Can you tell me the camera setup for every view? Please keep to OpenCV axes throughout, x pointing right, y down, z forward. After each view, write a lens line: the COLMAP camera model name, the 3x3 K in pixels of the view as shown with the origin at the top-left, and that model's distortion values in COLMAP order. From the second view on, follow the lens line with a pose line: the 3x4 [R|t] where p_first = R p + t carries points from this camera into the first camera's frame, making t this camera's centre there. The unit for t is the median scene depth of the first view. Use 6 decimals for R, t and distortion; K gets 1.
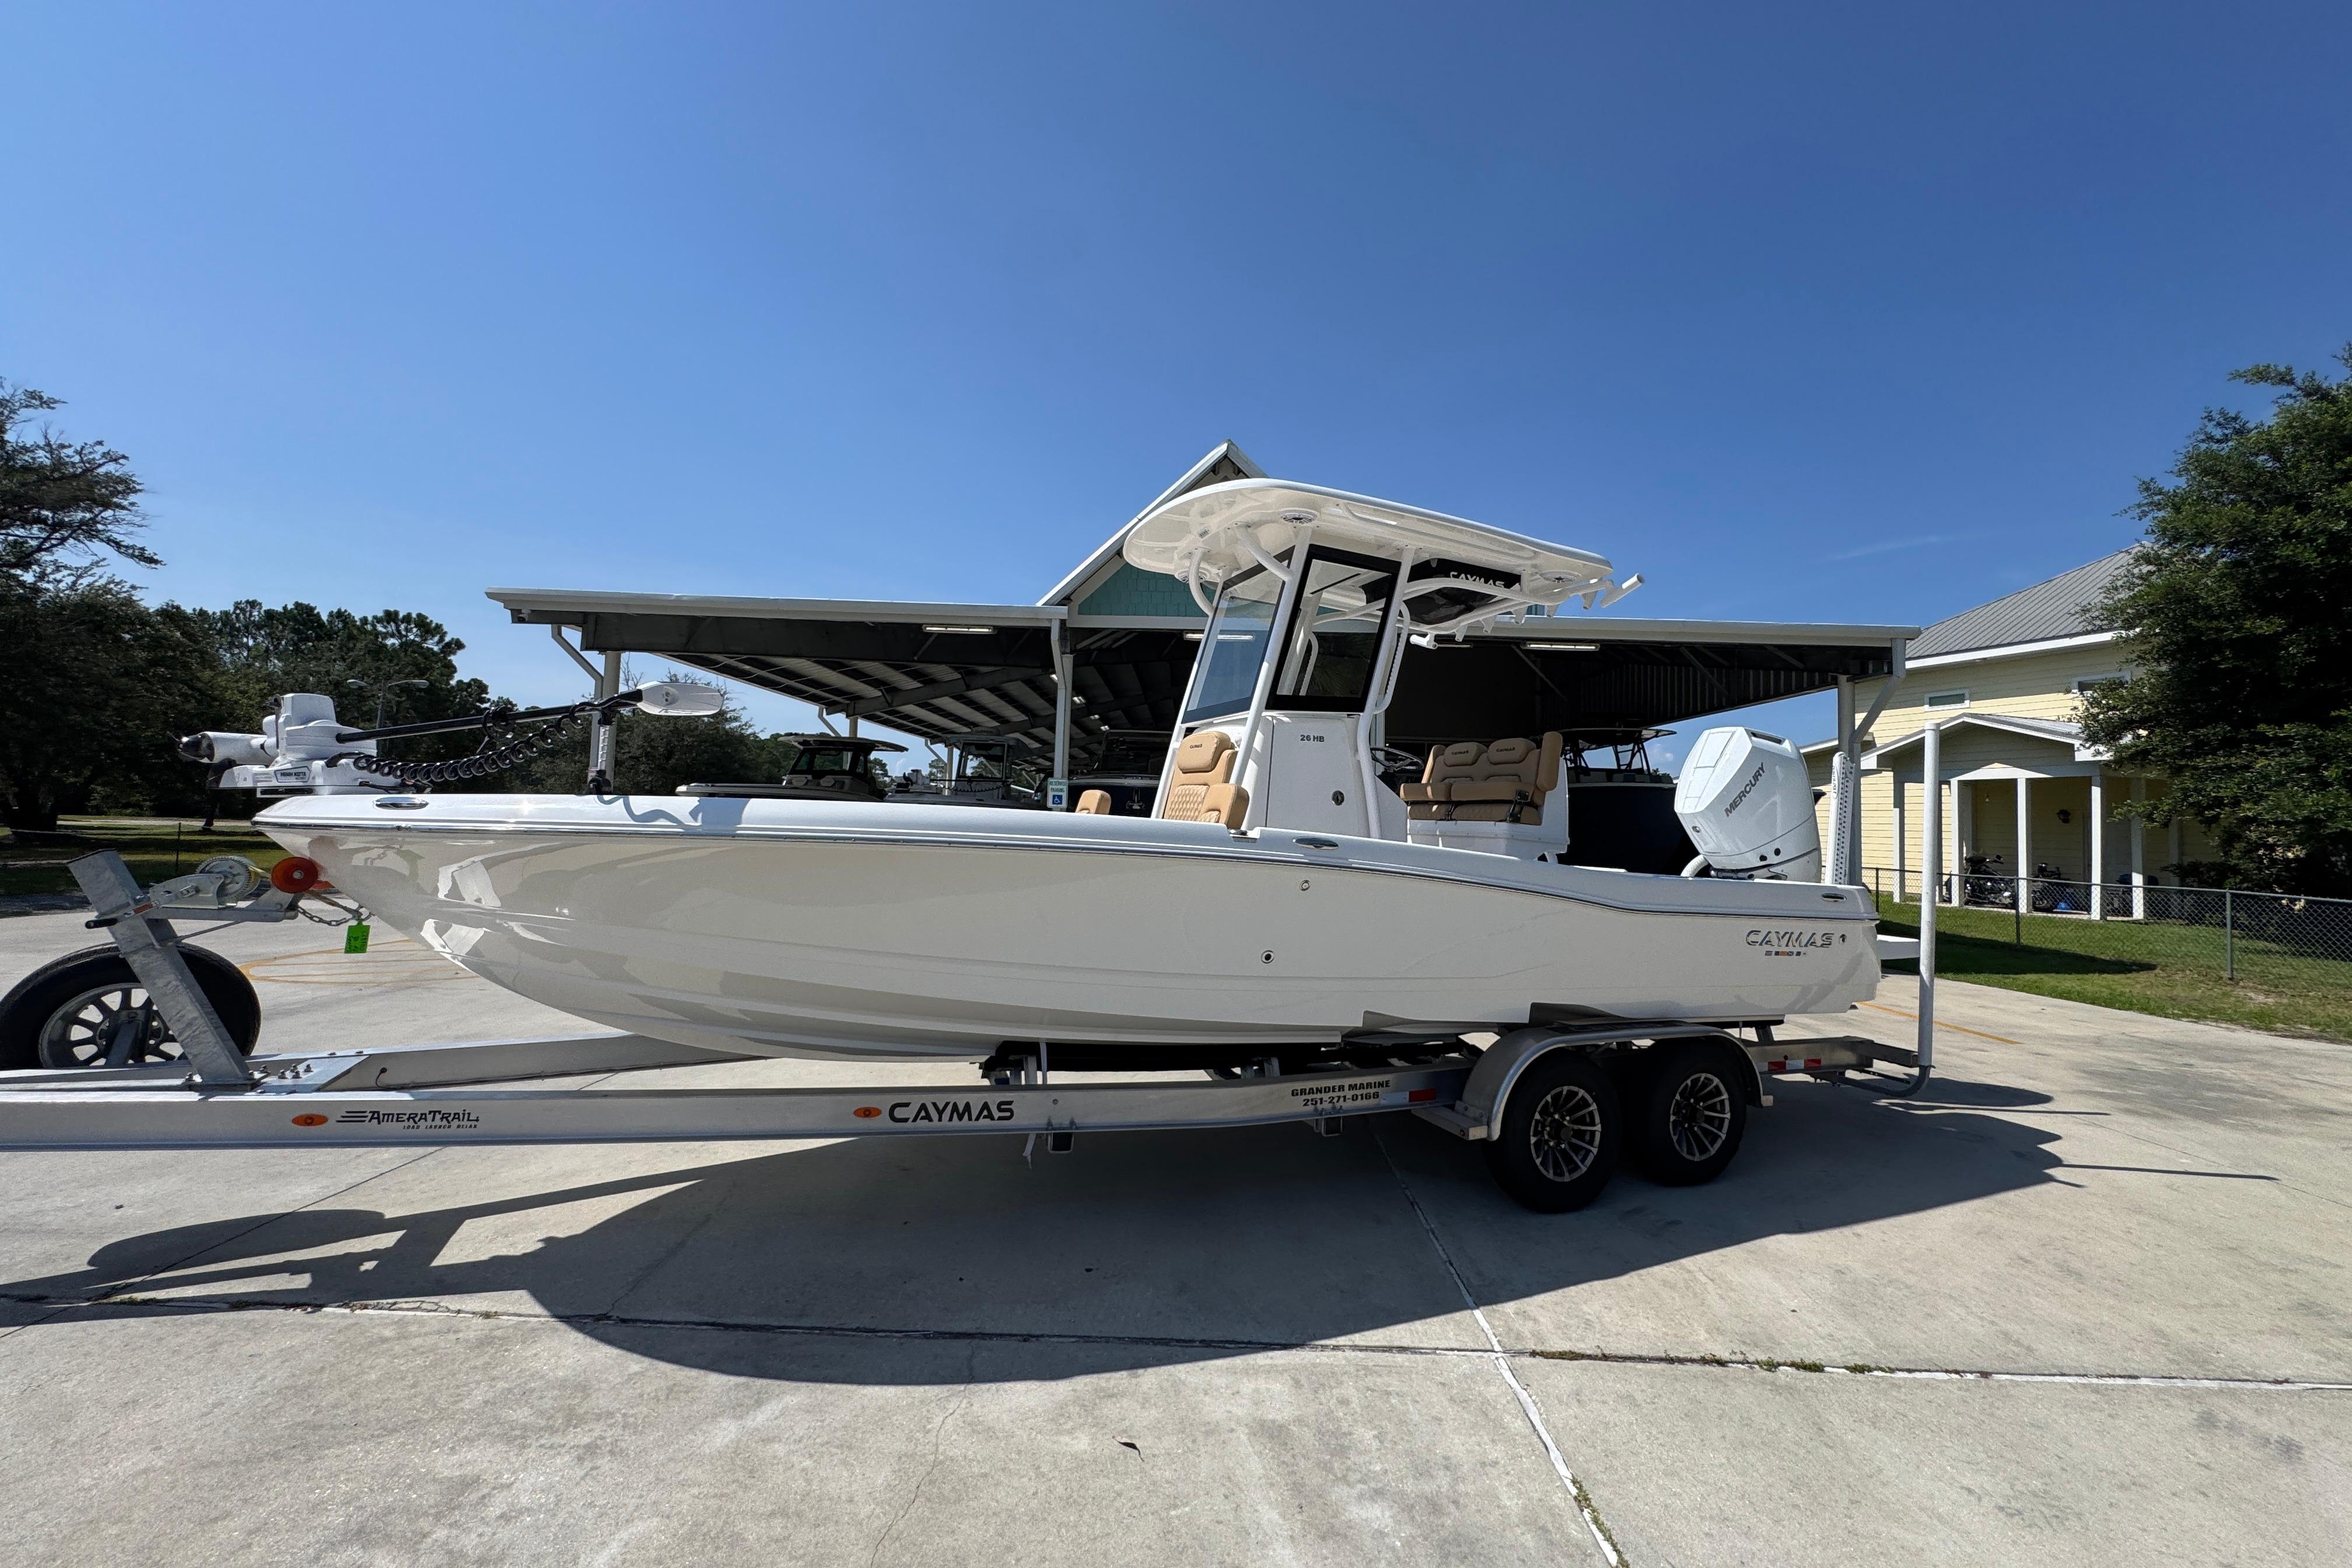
lens RADIAL K [[941.4, 0, 1173.6], [0, 941.4, 778.7], [0, 0, 1]] dist [-0.003096, 0.000437]
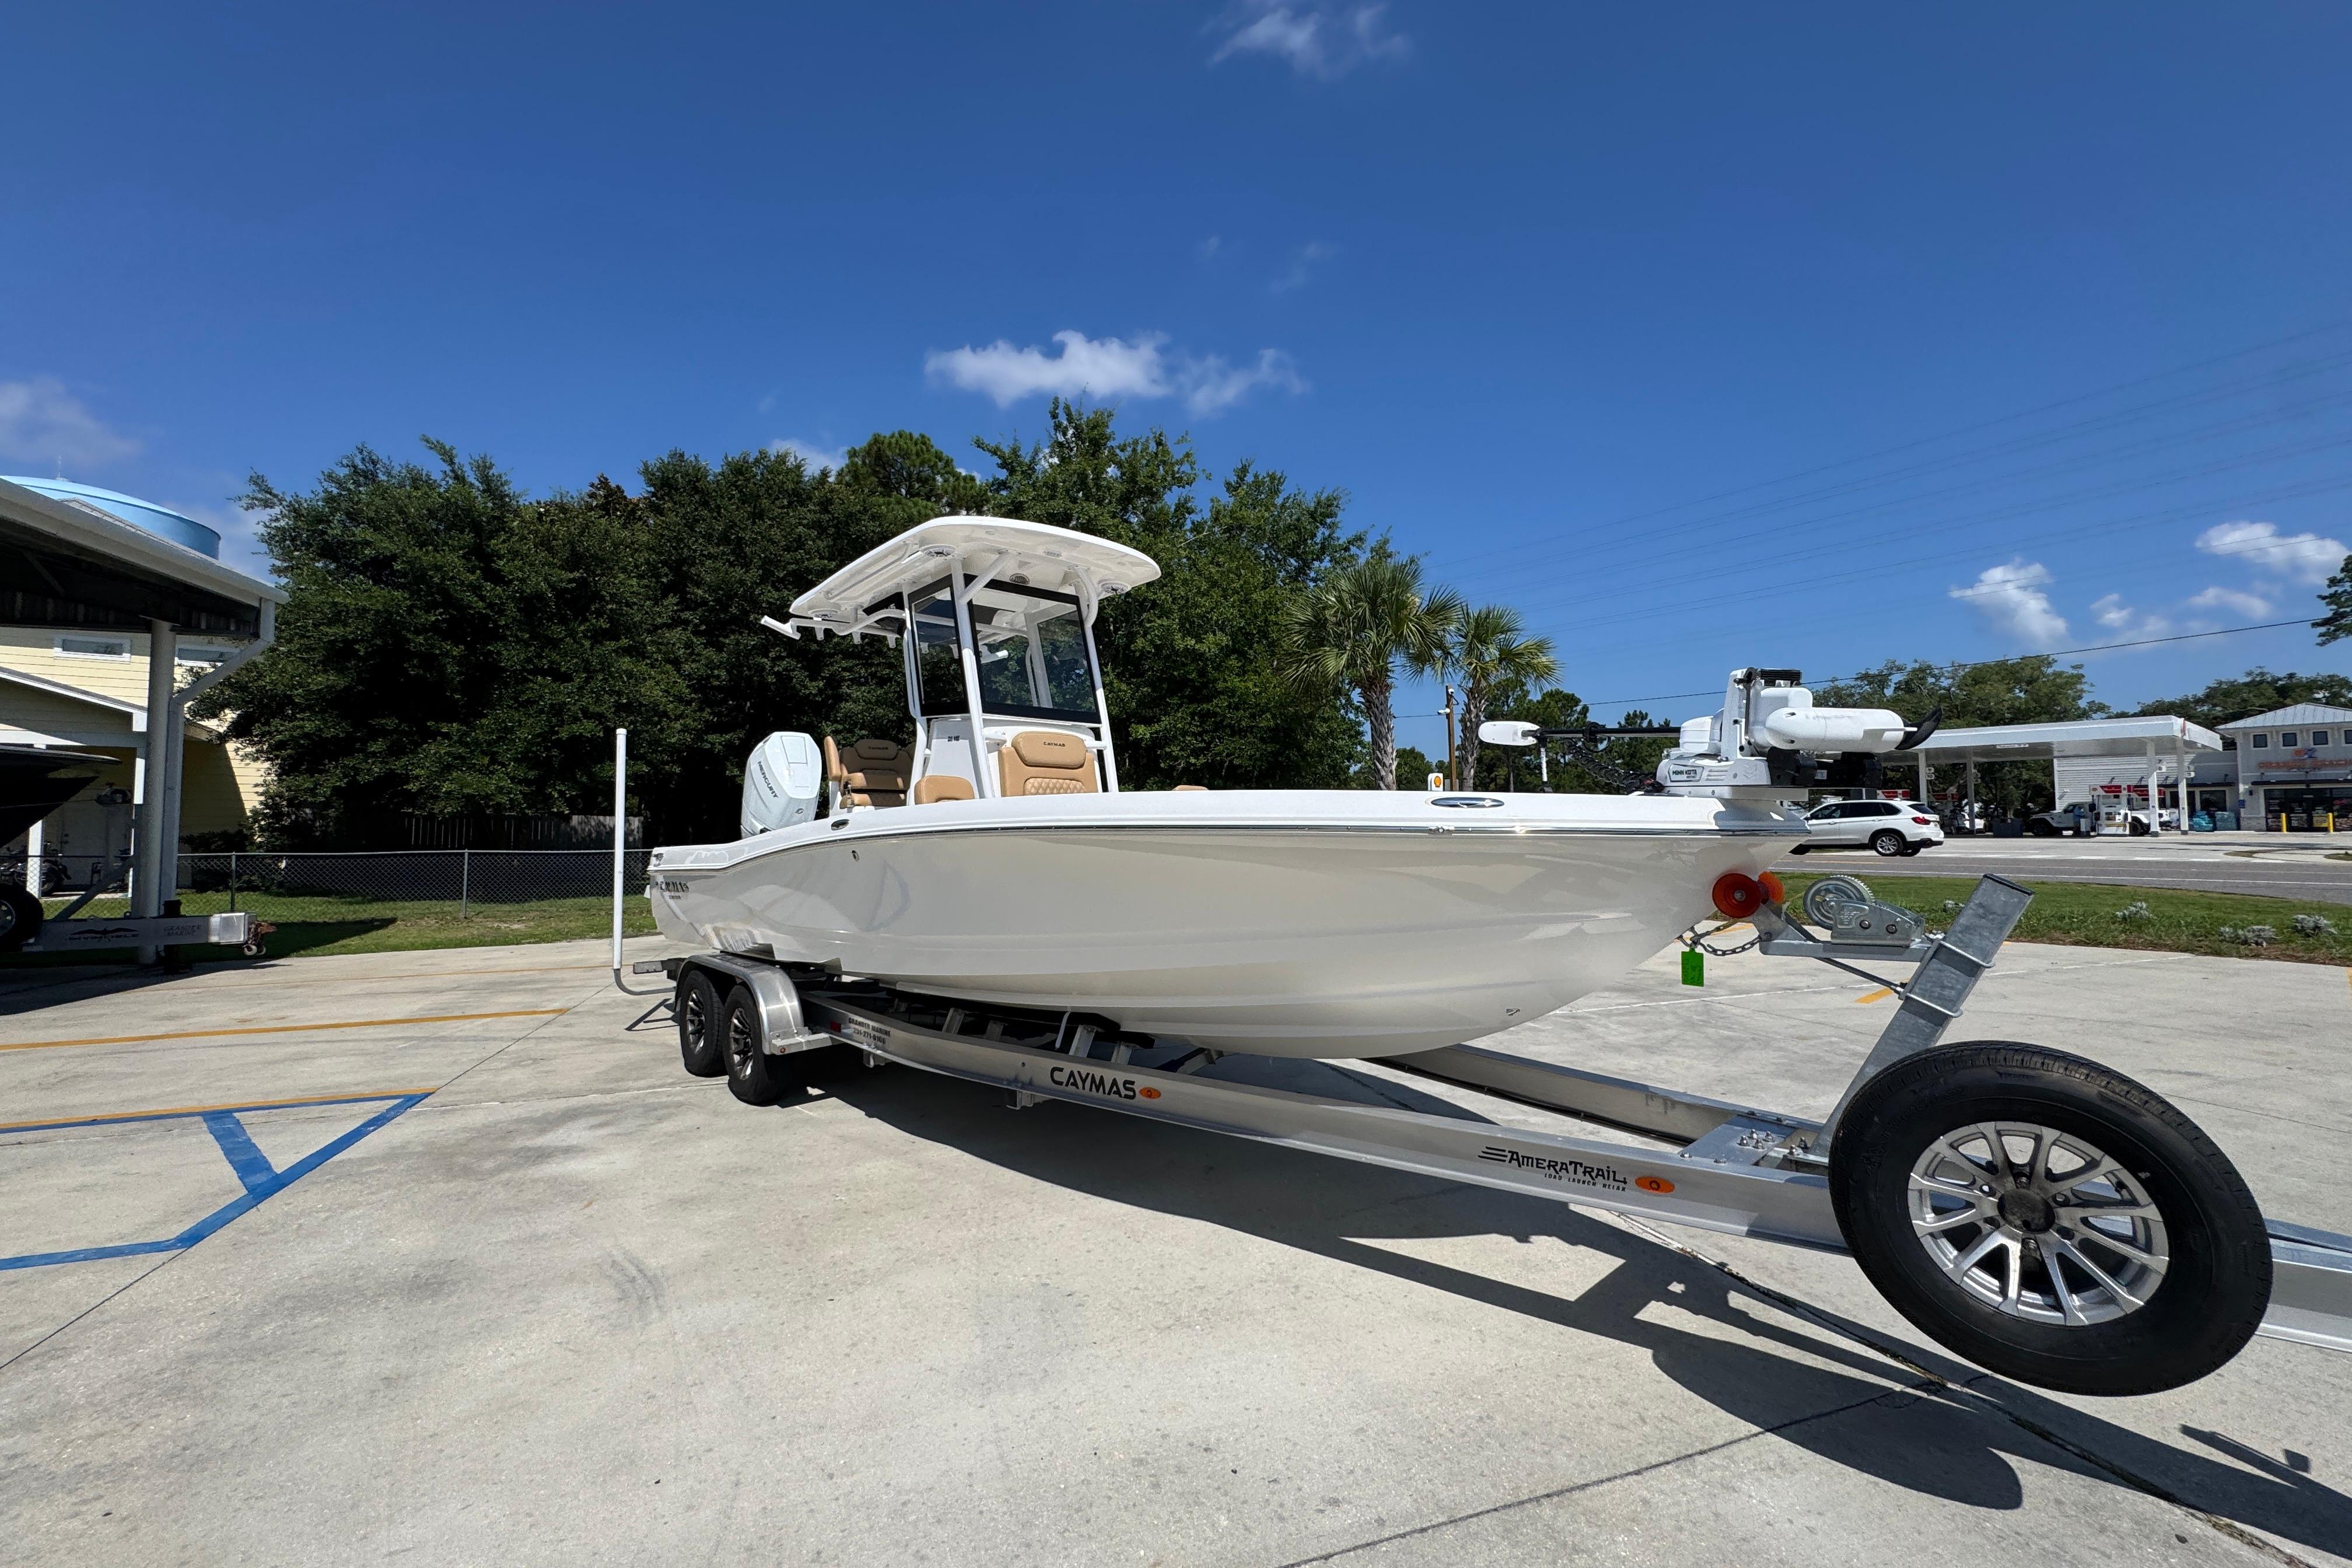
lens RADIAL K [[941.4, 0, 1175.7], [0, 941.4, 780.4], [0, 0, 1]] dist [-0.003096, 0.000437]
pose [[-0.331930, 0.015440, 0.943178, -1.434900], [-0.050546, 0.998138, -0.034128, 0.052767], [-0.941949, -0.059002, -0.330532, 1.639815]]
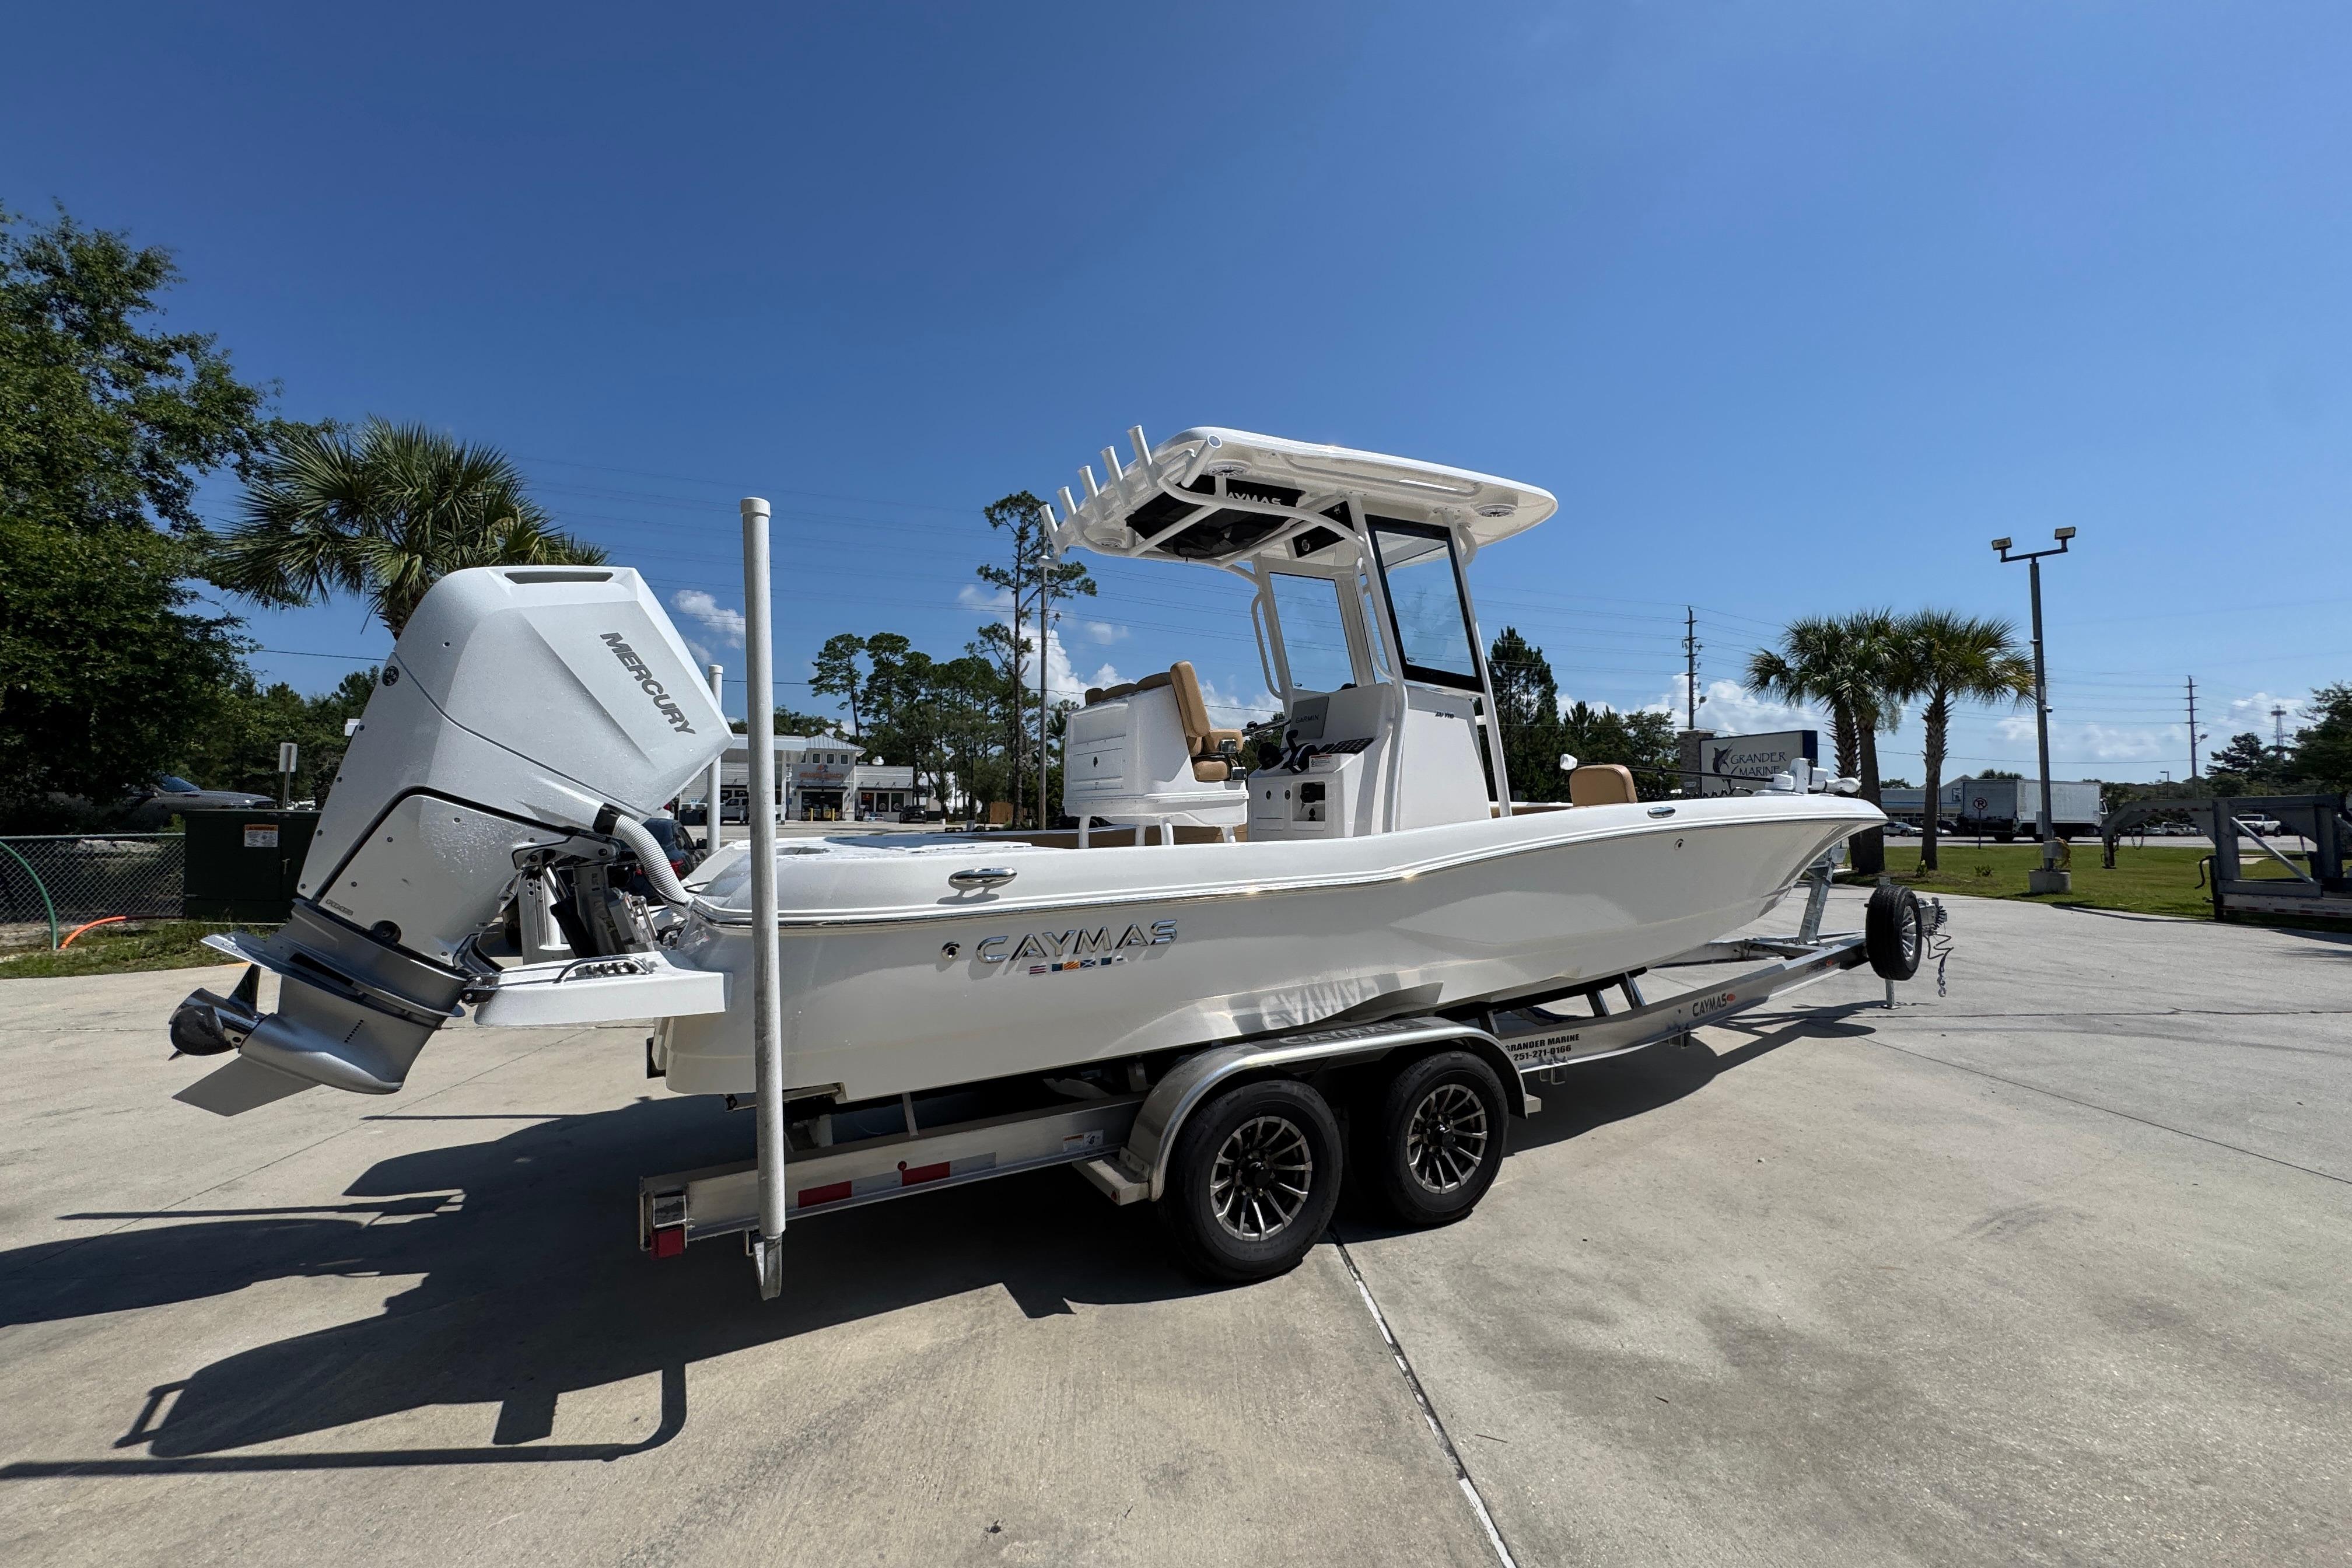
lens RADIAL K [[941.4, 0, 1176.1], [0, 941.4, 778.8], [0, 0, 1]] dist [-0.003096, 0.000437]
pose [[-0.994524, -0.043157, -0.095184, 0.576769], [-0.034576, 0.995339, -0.090023, 0.174898], [0.098625, -0.086239, -0.991381, 2.740342]]
